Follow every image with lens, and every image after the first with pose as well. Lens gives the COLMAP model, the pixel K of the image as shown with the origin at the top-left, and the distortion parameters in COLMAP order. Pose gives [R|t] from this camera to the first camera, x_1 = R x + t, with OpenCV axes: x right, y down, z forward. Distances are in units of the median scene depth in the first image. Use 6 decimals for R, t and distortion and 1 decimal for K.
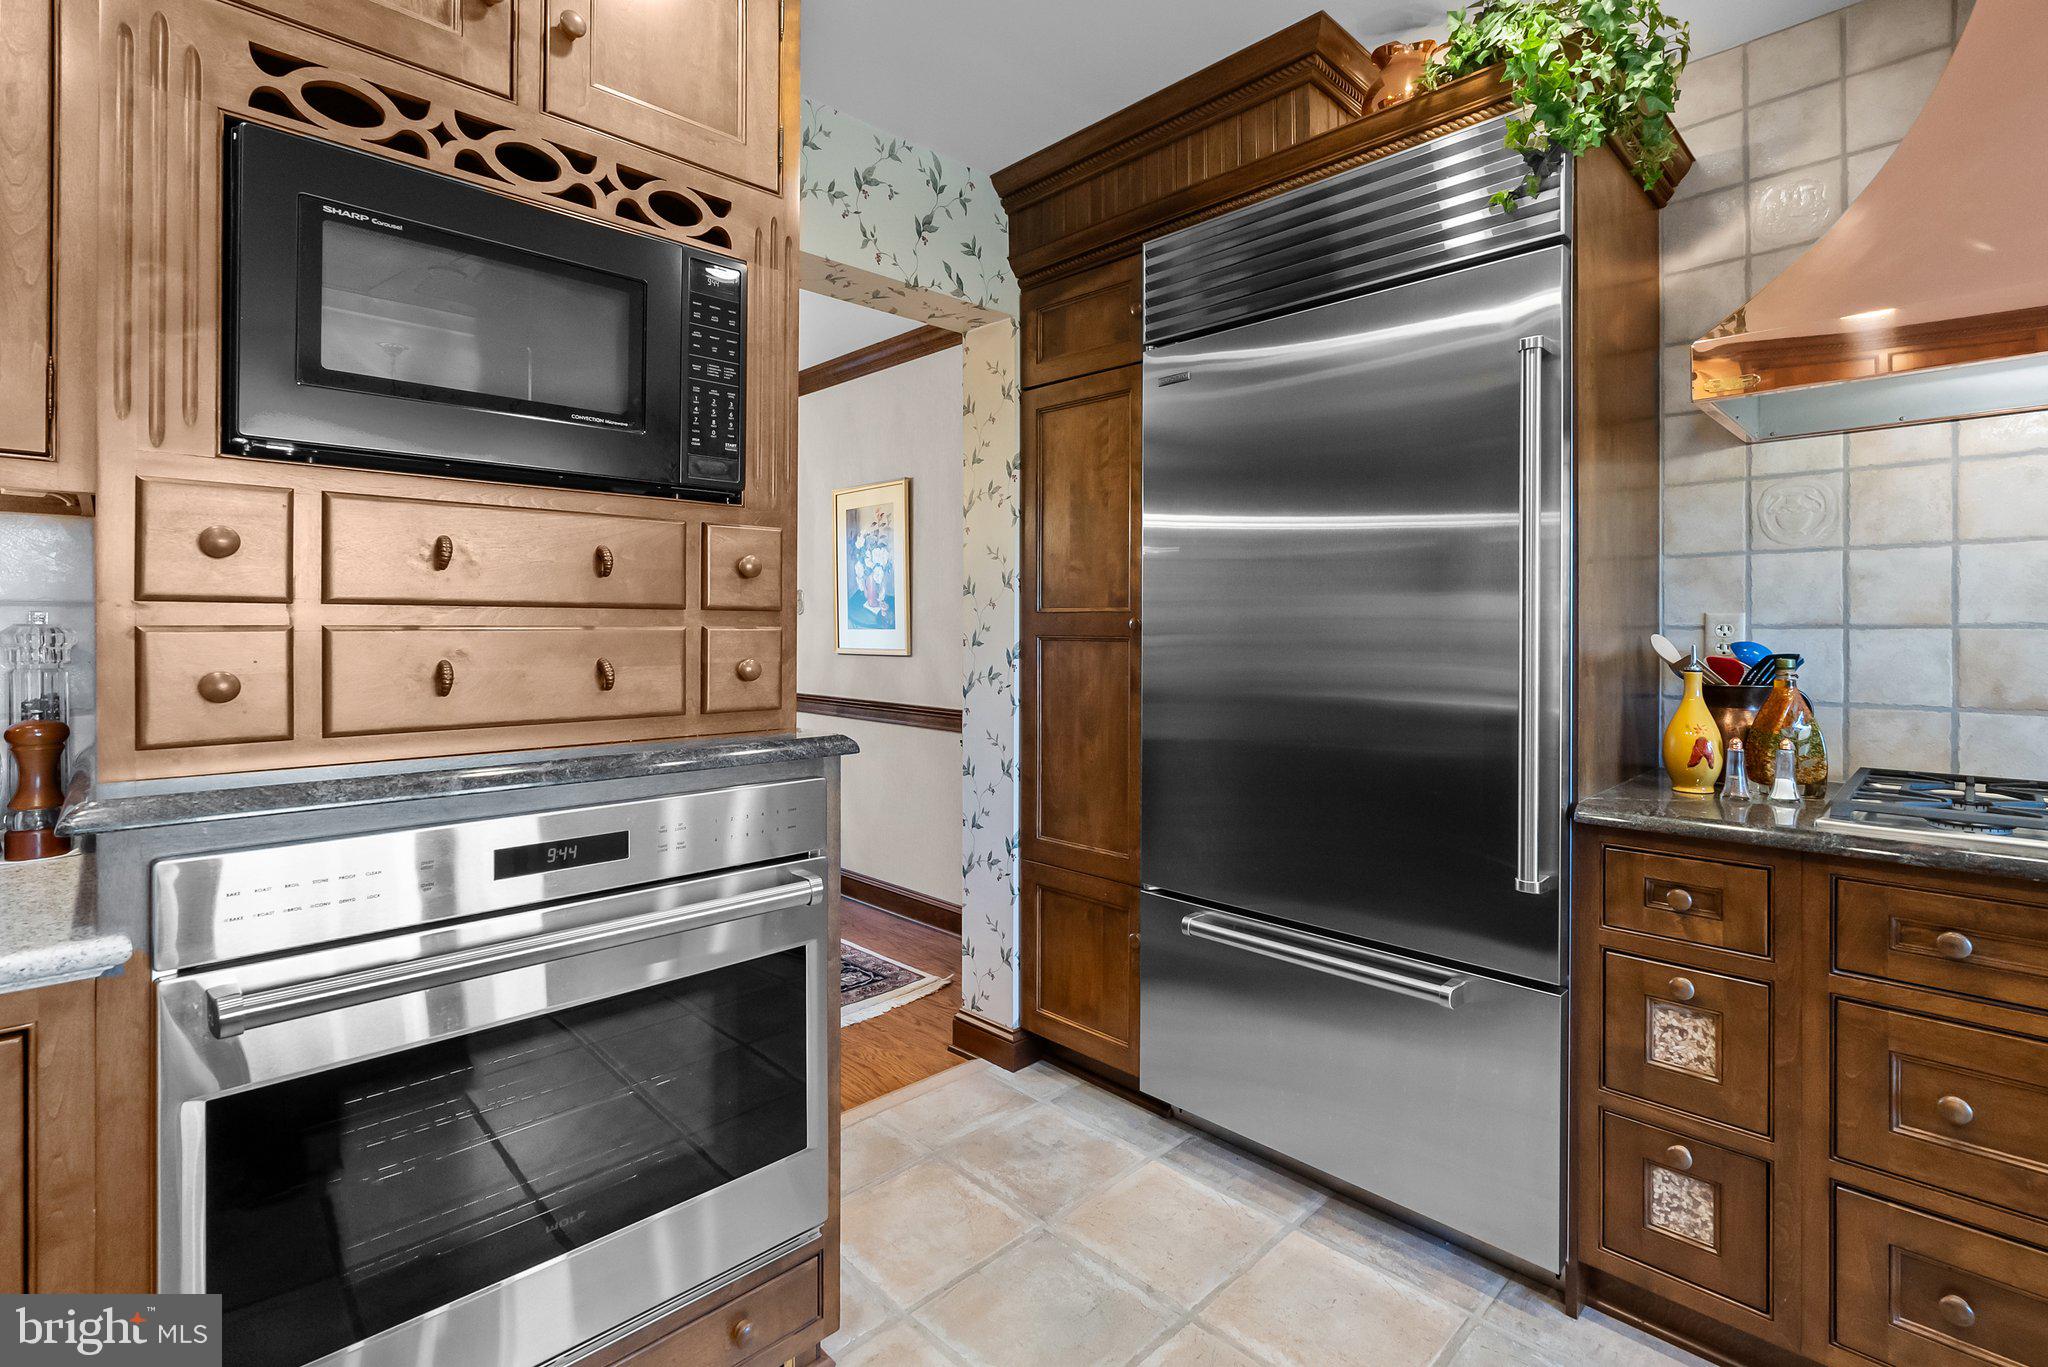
lens RADIAL K [[949.1, 0, 1027.9], [0, 949.1, 622.7], [0, 0, 1]] dist [-0.004220, -0.000443]
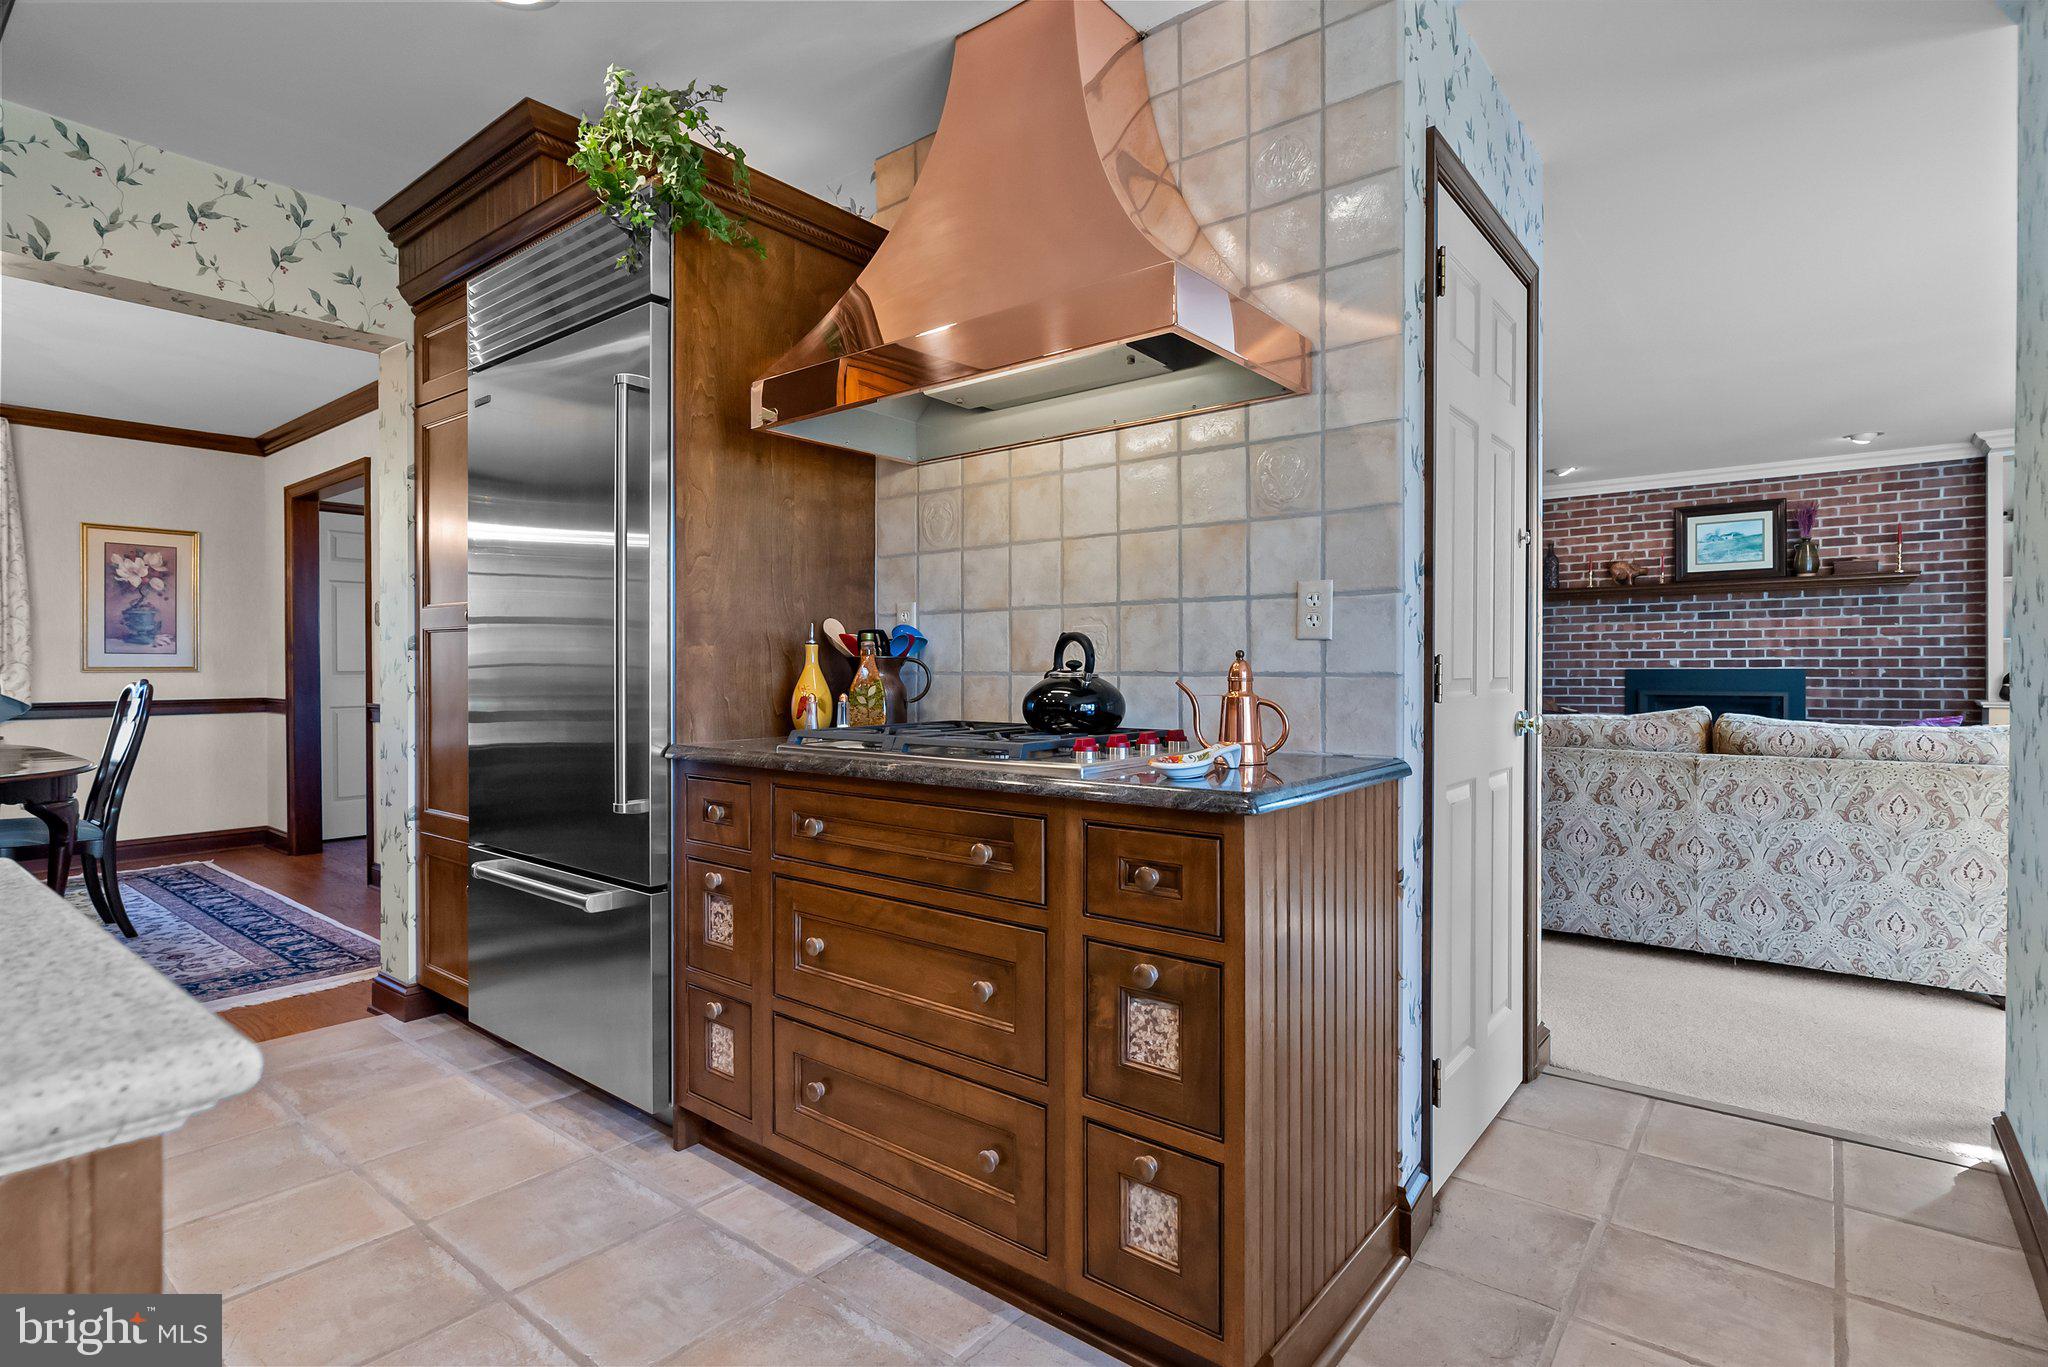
lens RADIAL K [[1002.7, 0, 1022.4], [0, 1002.7, 666.8], [0, 0, 1]] dist [-0.000060, 0.001523]
pose [[0.993583, -0.001815, 0.113095, 0.794115], [0.000868, 0.999964, 0.008425, 0.067090], [-0.113106, -0.008273, 0.993549, -0.344060]]
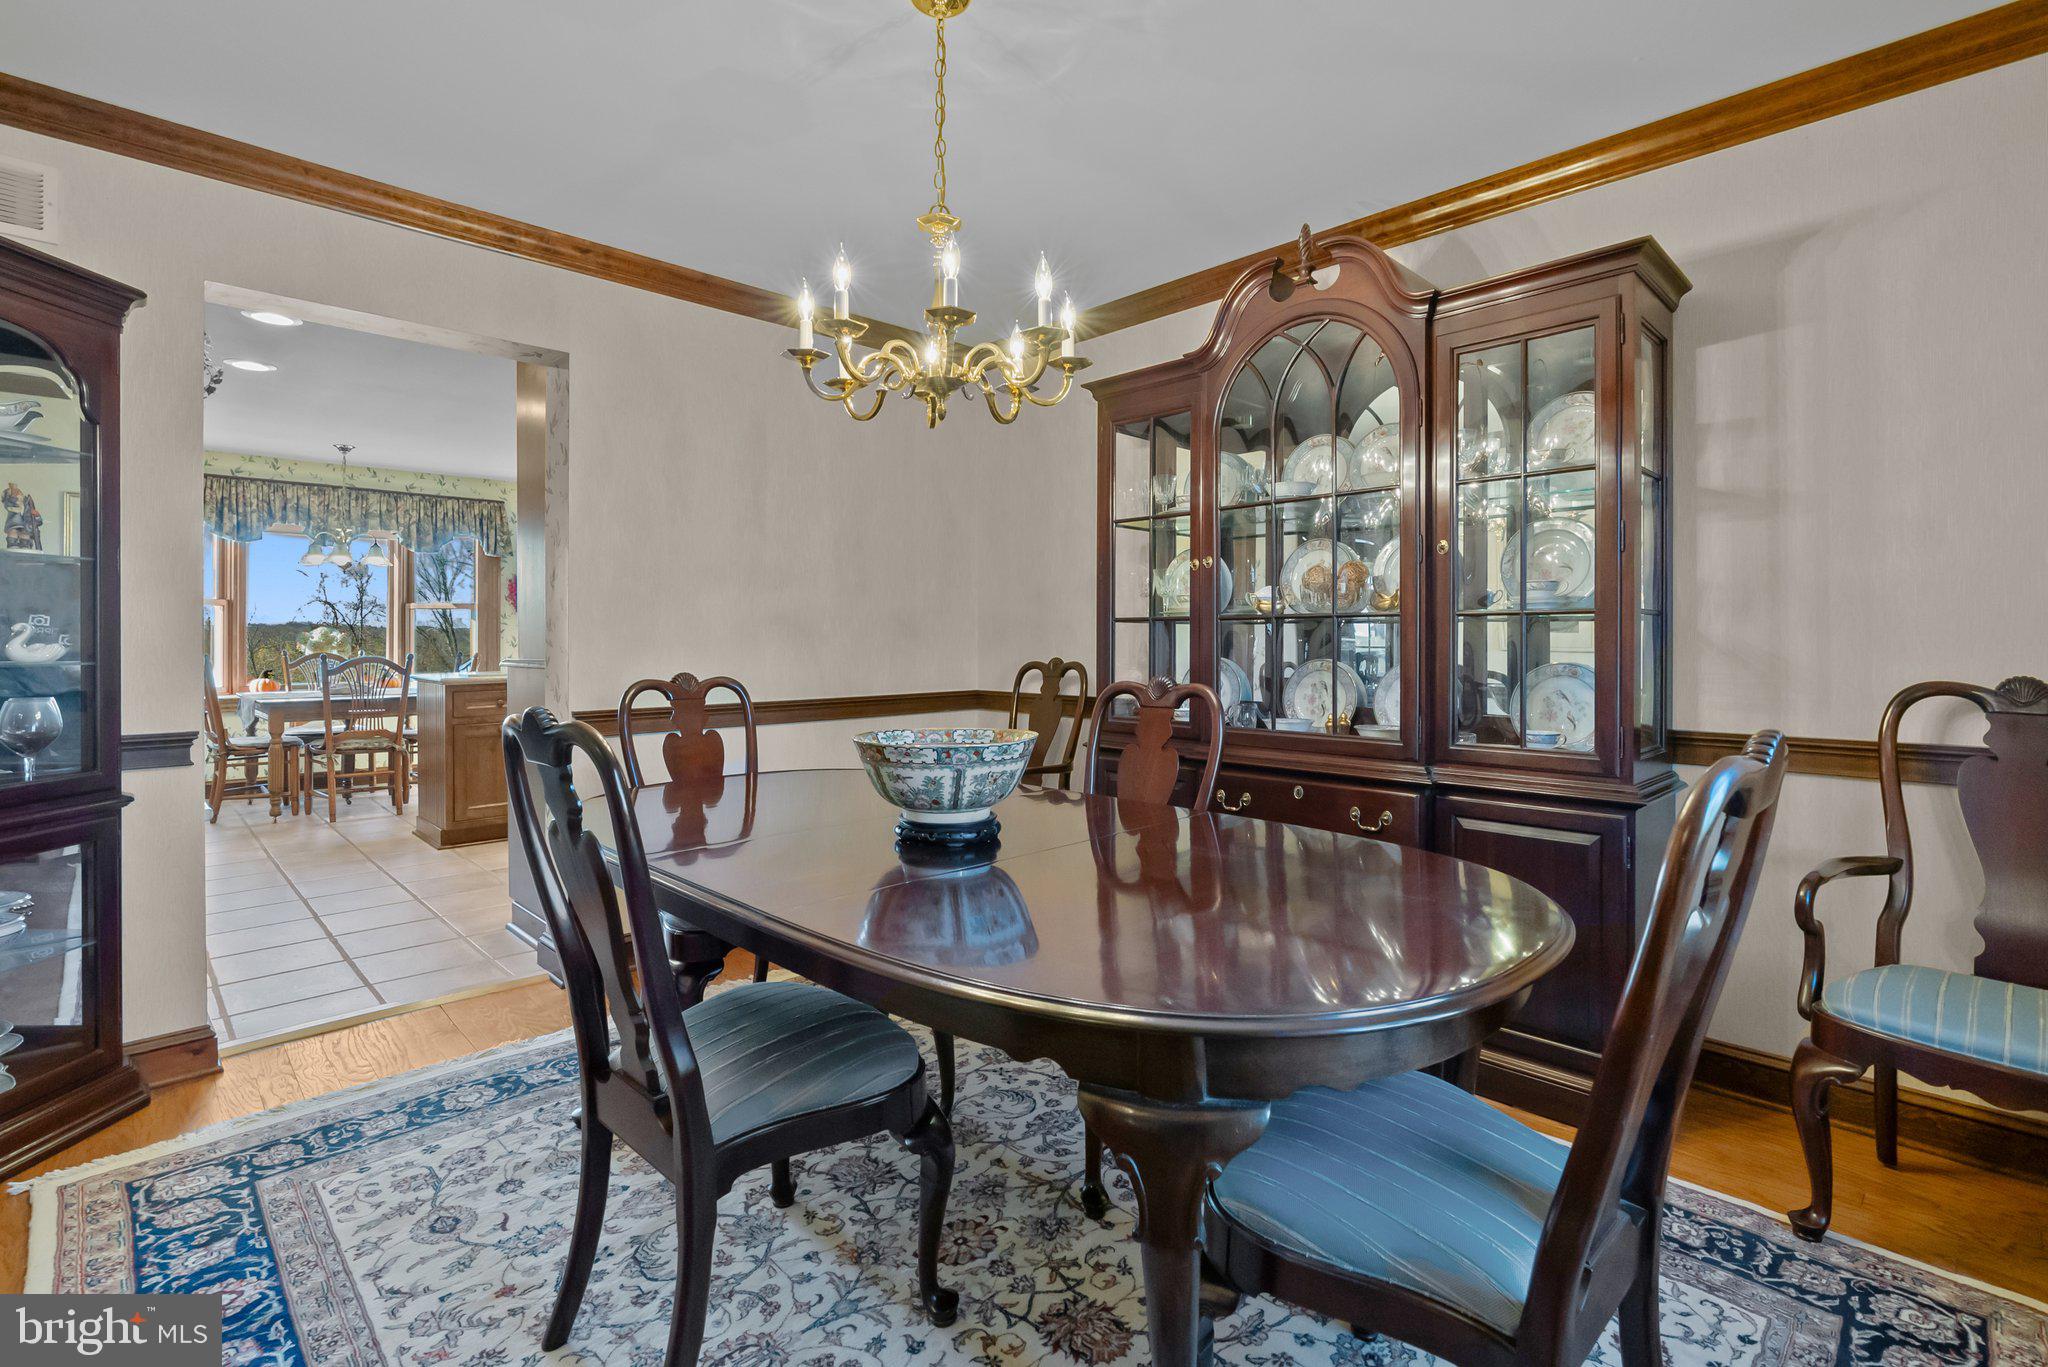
lens RADIAL K [[936.0, 0, 1024.1], [0, 936.0, 642.1], [0, 0, 1]] dist [-0.002920, -0.000144]
pose [[-1.000000, 0.000459, -0.000128, -1.256700], [0.000459, 1.000000, 0.000130, 0.060254], [0.000128, 0.000130, -1.000000, 2.799380]]
